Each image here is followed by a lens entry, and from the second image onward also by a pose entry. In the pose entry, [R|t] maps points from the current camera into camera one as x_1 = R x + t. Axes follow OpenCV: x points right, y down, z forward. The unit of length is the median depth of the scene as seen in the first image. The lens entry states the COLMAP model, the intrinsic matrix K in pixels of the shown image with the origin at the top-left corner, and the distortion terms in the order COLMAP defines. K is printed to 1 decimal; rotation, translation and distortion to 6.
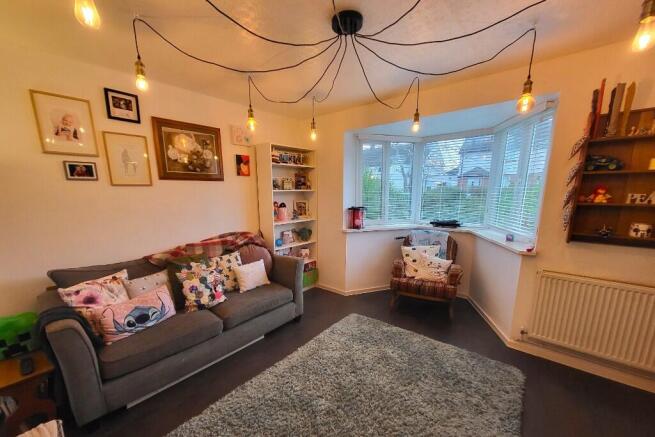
lens RADIAL K [[258.5, 0, 328.0], [0, 258.5, 242.1], [0, 0, 1]] dist [0.000899, 0.000040]
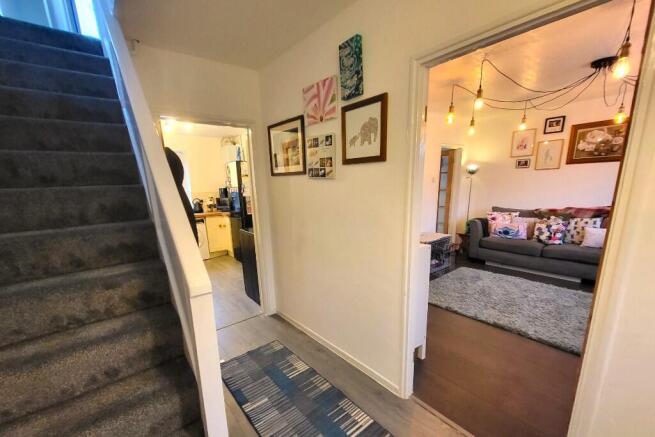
lens RADIAL K [[267.9, 0, 309.8], [0, 267.9, 241.3], [0, 0, 1]] dist [0.000419, -0.000225]
pose [[-0.227110, 0.222903, -0.948017, 1.351985], [-0.152393, 0.953327, 0.260659, 0.021514], [0.961872, 0.203669, -0.182541, -0.123229]]
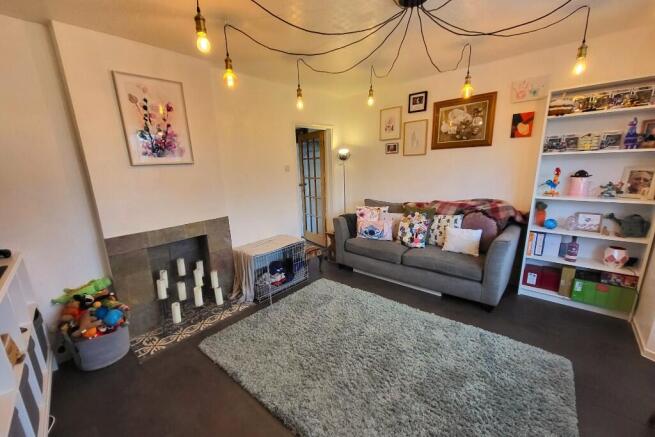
lens RADIAL K [[264.2, 0, 312.5], [0, 264.2, 225.2], [0, 0, 1]] dist [0.000537, 0.000015]
pose [[-0.048224, 0.239247, -0.969760, 0.790625], [-0.152947, 0.957671, 0.243870, -0.102154], [0.987057, 0.160082, -0.009591, 0.450400]]
